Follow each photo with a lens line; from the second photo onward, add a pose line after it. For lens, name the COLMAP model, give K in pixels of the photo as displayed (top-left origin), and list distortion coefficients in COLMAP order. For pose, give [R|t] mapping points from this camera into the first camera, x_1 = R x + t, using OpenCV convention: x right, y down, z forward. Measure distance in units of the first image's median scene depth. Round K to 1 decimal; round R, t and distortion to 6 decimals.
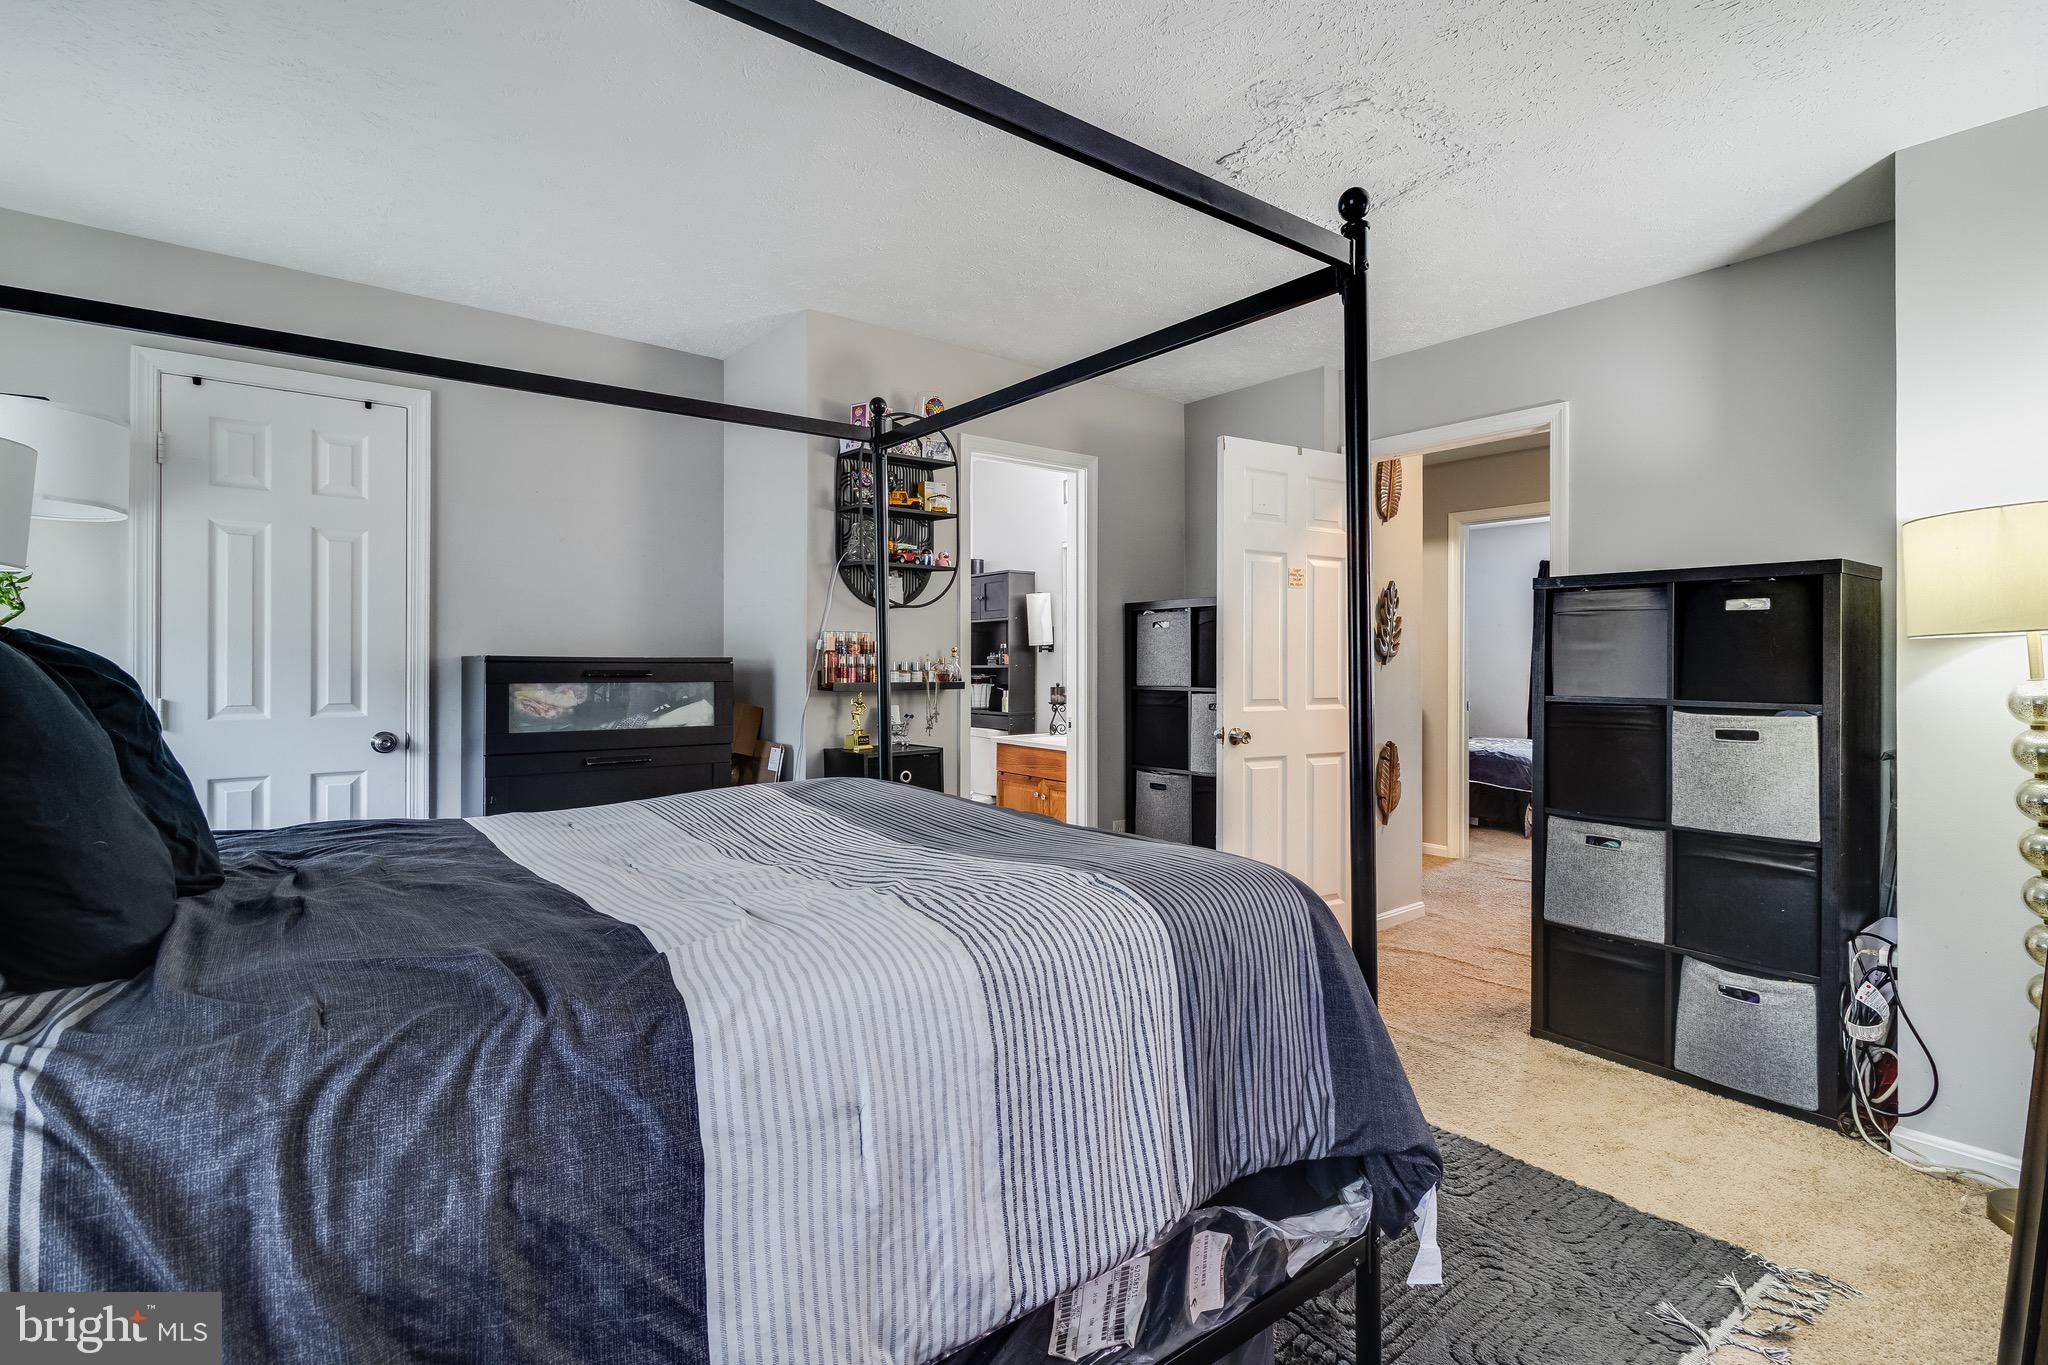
lens RADIAL K [[944.6, 0, 1028.8], [0, 944.6, 663.6], [0, 0, 1]] dist [0.002777, 0.000119]
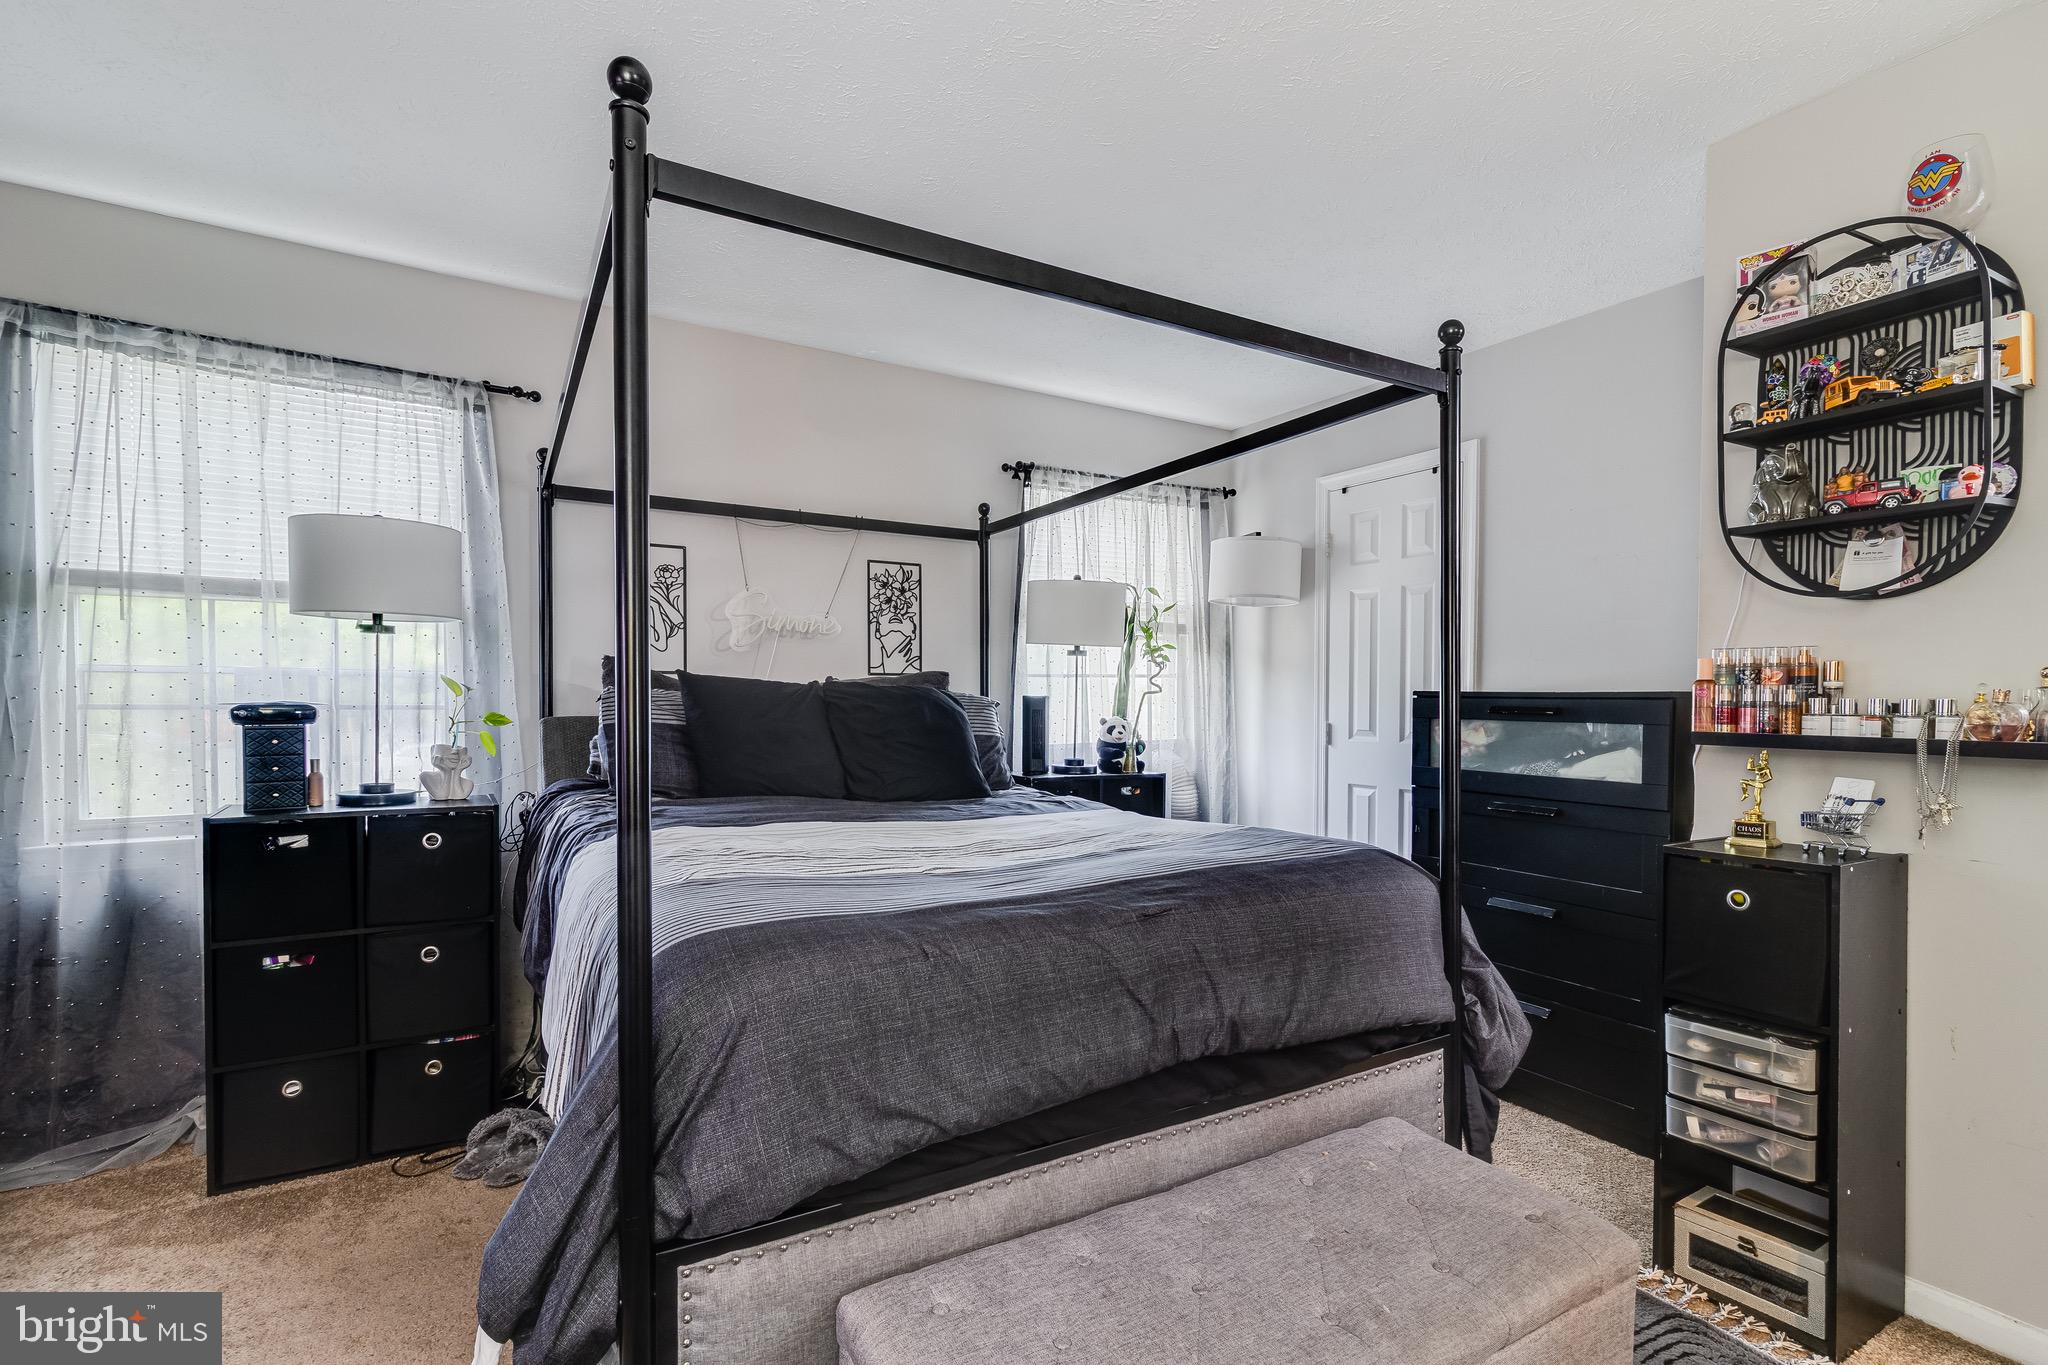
lens RADIAL K [[944.6, 0, 1028.8], [0, 944.6, 663.6], [0, 0, 1]] dist [0.002777, 0.000119]
pose [[-0.137390, -0.032079, -0.989997, 0.480957], [-0.005451, 0.999485, -0.031630, -0.002233], [0.990502, 0.001051, -0.137494, 0.653462]]
